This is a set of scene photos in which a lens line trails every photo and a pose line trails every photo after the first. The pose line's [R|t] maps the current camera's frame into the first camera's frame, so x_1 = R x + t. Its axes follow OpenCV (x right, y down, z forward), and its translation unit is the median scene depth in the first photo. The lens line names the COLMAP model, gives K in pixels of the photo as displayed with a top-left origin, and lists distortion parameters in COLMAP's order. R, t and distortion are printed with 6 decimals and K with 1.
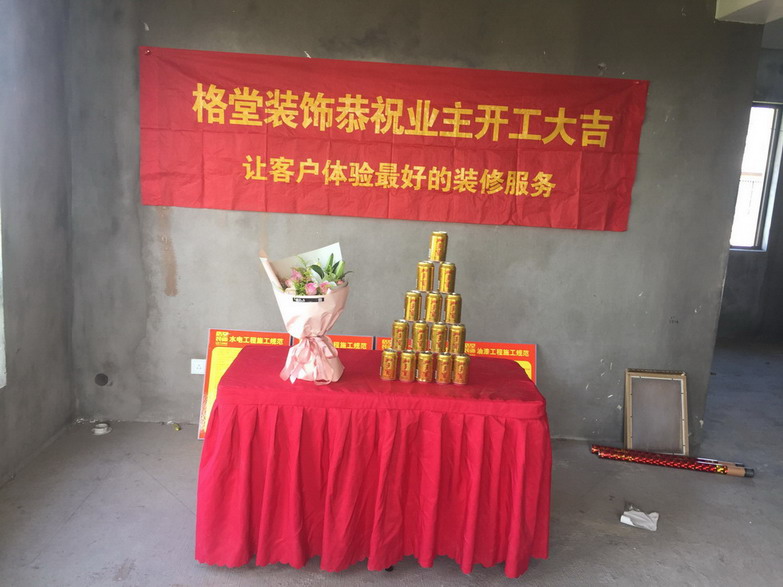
lens RADIAL K [[660.6, 0, 391.5], [0, 660.6, 293.5], [0, 0, 1]] dist [0.087006, -0.141018]
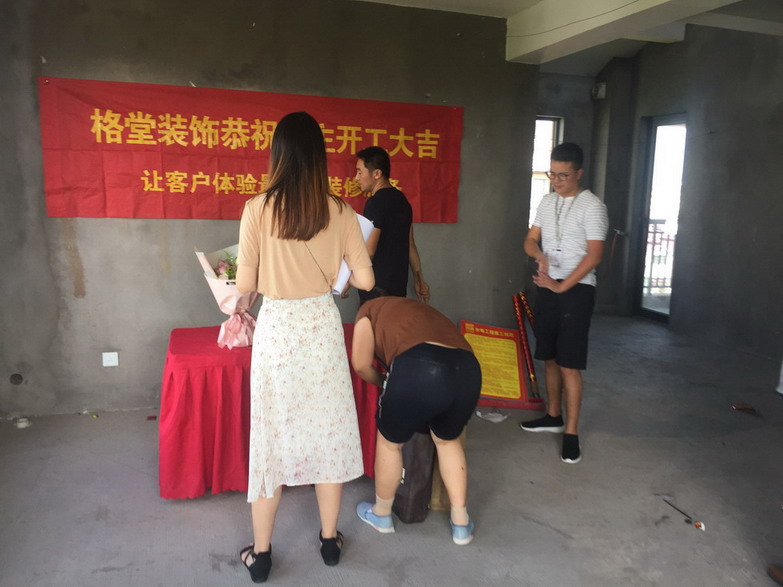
lens RADIAL K [[660.6, 0, 391.5], [0, 660.6, 293.5], [0, 0, 1]] dist [0.087006, -0.141018]
pose [[0.961723, -0.073999, 0.263841, -0.126347], [0.075975, 0.997106, 0.002721, 0.034106], [-0.263279, 0.017429, 0.964562, -0.223811]]
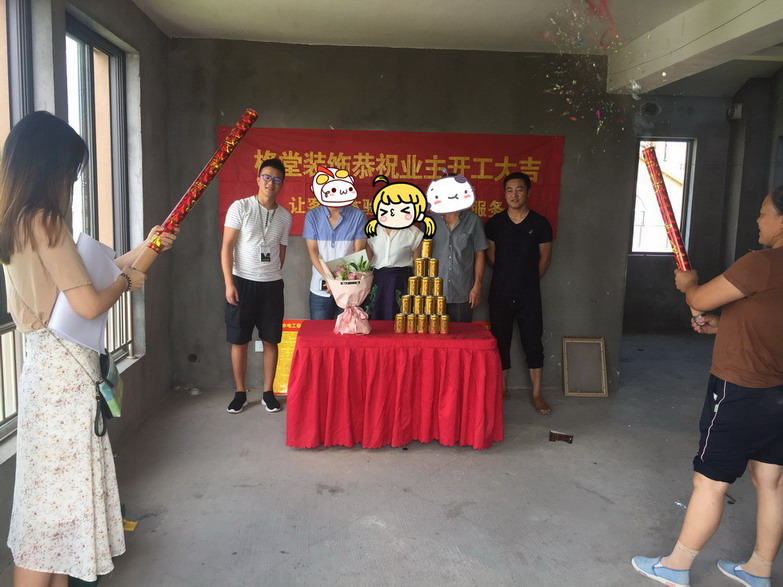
lens RADIAL K [[697.0, 0, 395.4], [0, 697.0, 277.3], [0, 0, 1]] dist [0.080401, -0.125347]
pose [[0.998695, -0.040094, 0.031624, -0.046965], [0.042297, 0.996480, -0.072379, 0.087488], [-0.028611, 0.073623, 0.996876, -0.514481]]
